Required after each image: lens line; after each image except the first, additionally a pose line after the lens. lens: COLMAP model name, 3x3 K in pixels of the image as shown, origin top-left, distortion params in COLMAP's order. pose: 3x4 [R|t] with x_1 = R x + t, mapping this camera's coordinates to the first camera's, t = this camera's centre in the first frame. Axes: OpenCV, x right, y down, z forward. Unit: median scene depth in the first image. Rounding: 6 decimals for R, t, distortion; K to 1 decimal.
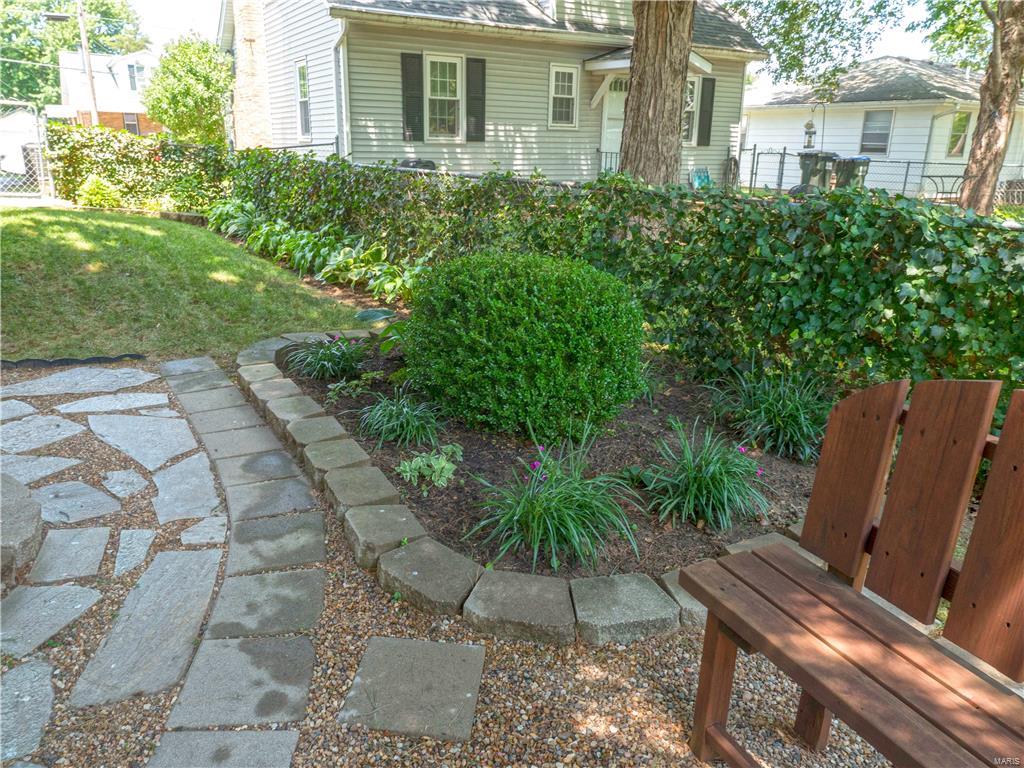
lens RADIAL K [[730.2, 0, 512.0], [0, 730.2, 384.0], [0, 0, 1]] dist [-0.021956, -0.001323]
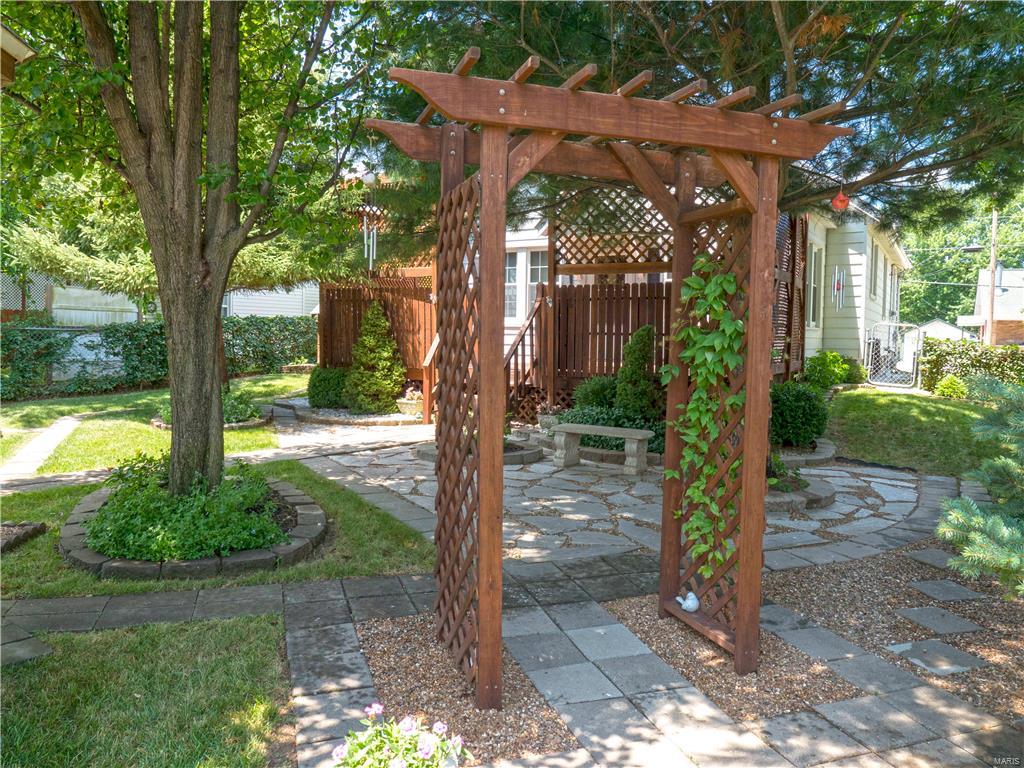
lens RADIAL K [[730.2, 0, 512.0], [0, 730.2, 384.0], [0, 0, 1]] dist [-0.021956, -0.001323]
pose [[0.447917, 0.041392, -0.893116, 0.266021], [-0.278499, 0.955688, -0.095381, 0.087055], [0.849593, 0.291455, 0.439597, -0.290594]]
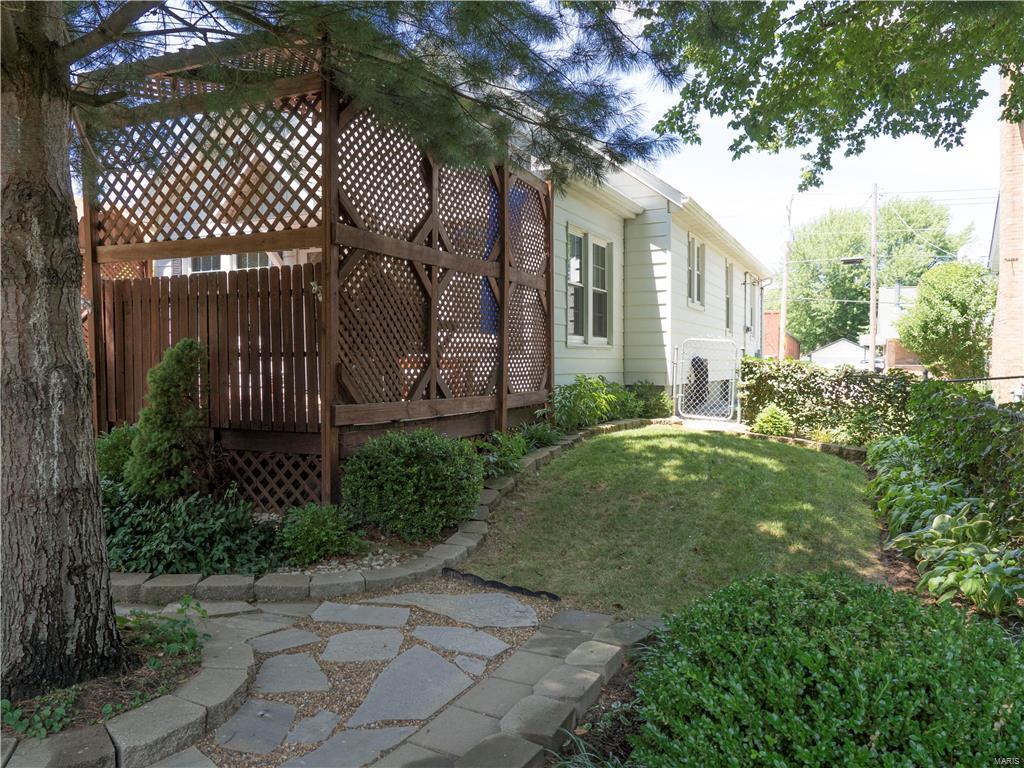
lens RADIAL K [[730.2, 0, 512.0], [0, 730.2, 384.0], [0, 0, 1]] dist [-0.021956, -0.001323]
pose [[0.517548, 0.003650, -0.855646, 0.122038], [-0.254162, 0.955513, -0.149657, -0.063400], [0.817035, 0.294928, 0.495451, 0.164957]]
